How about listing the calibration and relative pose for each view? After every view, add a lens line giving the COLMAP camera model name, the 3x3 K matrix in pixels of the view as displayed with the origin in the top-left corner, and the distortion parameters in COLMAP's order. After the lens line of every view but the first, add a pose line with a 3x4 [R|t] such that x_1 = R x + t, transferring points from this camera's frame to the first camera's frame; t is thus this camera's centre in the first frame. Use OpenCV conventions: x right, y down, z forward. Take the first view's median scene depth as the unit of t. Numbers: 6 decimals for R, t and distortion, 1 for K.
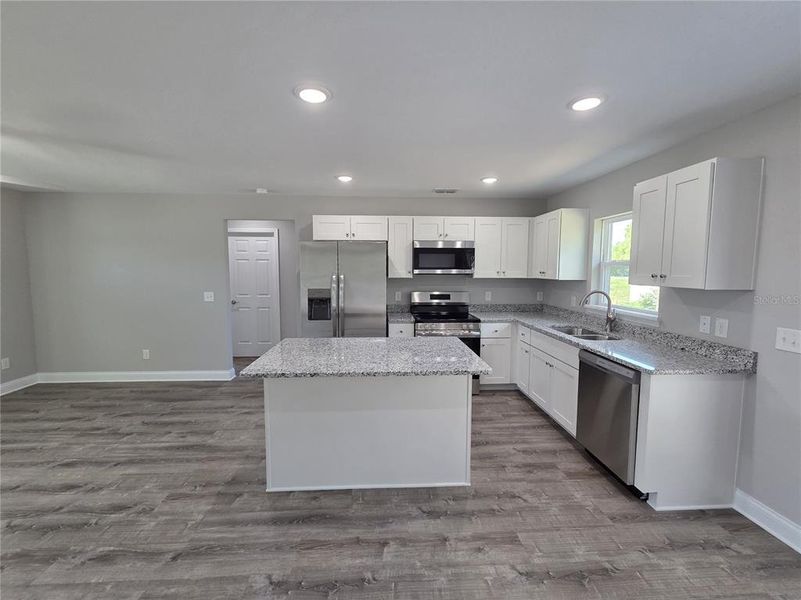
lens RADIAL K [[340.9, 0, 398.2], [0, 340.9, 295.8], [0, 0, 1]] dist [-0.000899, 0.002021]
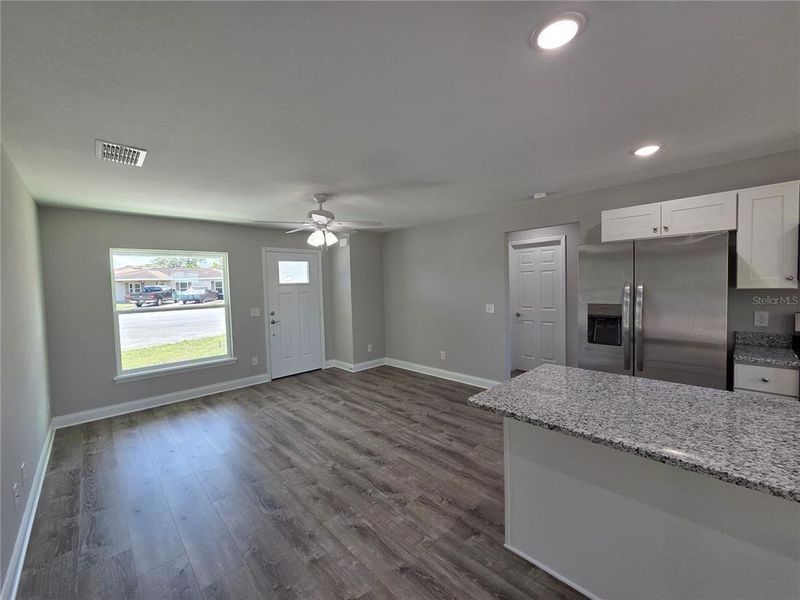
lens RADIAL K [[328.4, 0, 398.3], [0, 328.4, 297.2], [0, 0, 1]] dist [0.002898, -0.000460]
pose [[0.650736, 0.010442, -0.759232, 0.039326], [-0.034011, 0.999303, -0.015406, -0.010759], [0.758542, 0.035847, 0.650638, 0.209158]]
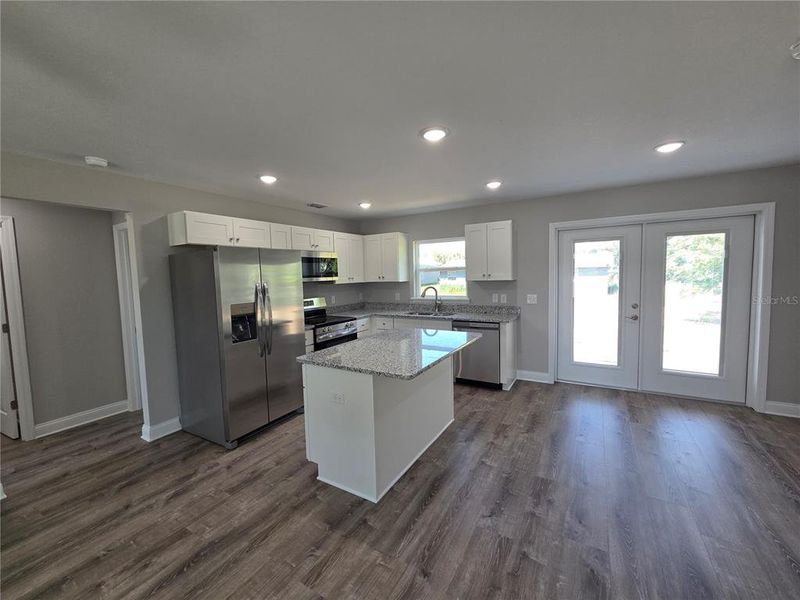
lens RADIAL K [[328.4, 0, 396.6], [0, 328.4, 296.1], [0, 0, 1]] dist [0.002898, -0.000460]
pose [[0.561140, -0.074514, 0.824360, -0.883330], [0.095906, 0.995085, 0.024663, -0.028695], [-0.822146, 0.065222, 0.565528, 0.307680]]
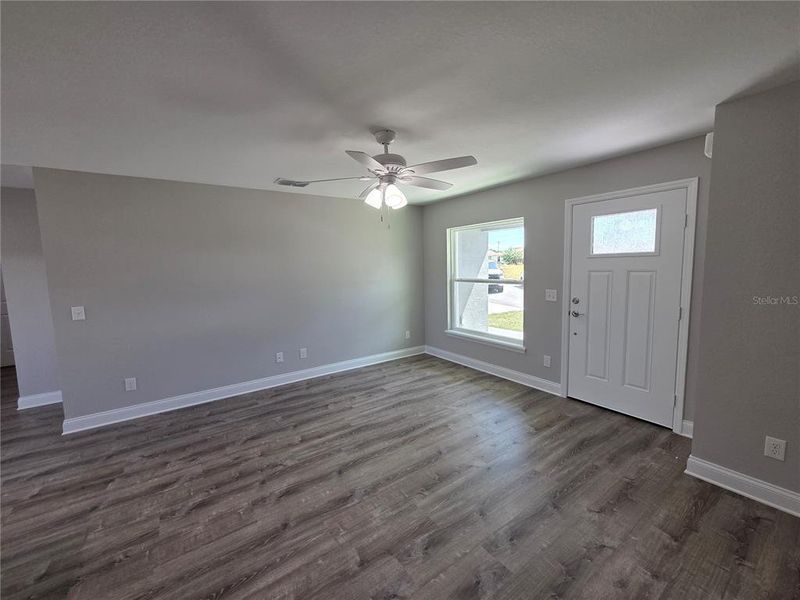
lens RADIAL K [[328.4, 0, 397.5], [0, 328.4, 298.8], [0, 0, 1]] dist [0.002898, -0.000460]
pose [[-0.847686, 0.076800, -0.524909, -0.636791], [-0.019003, 0.984434, 0.174722, -0.130535], [0.530157, 0.158084, -0.833032, 1.539864]]
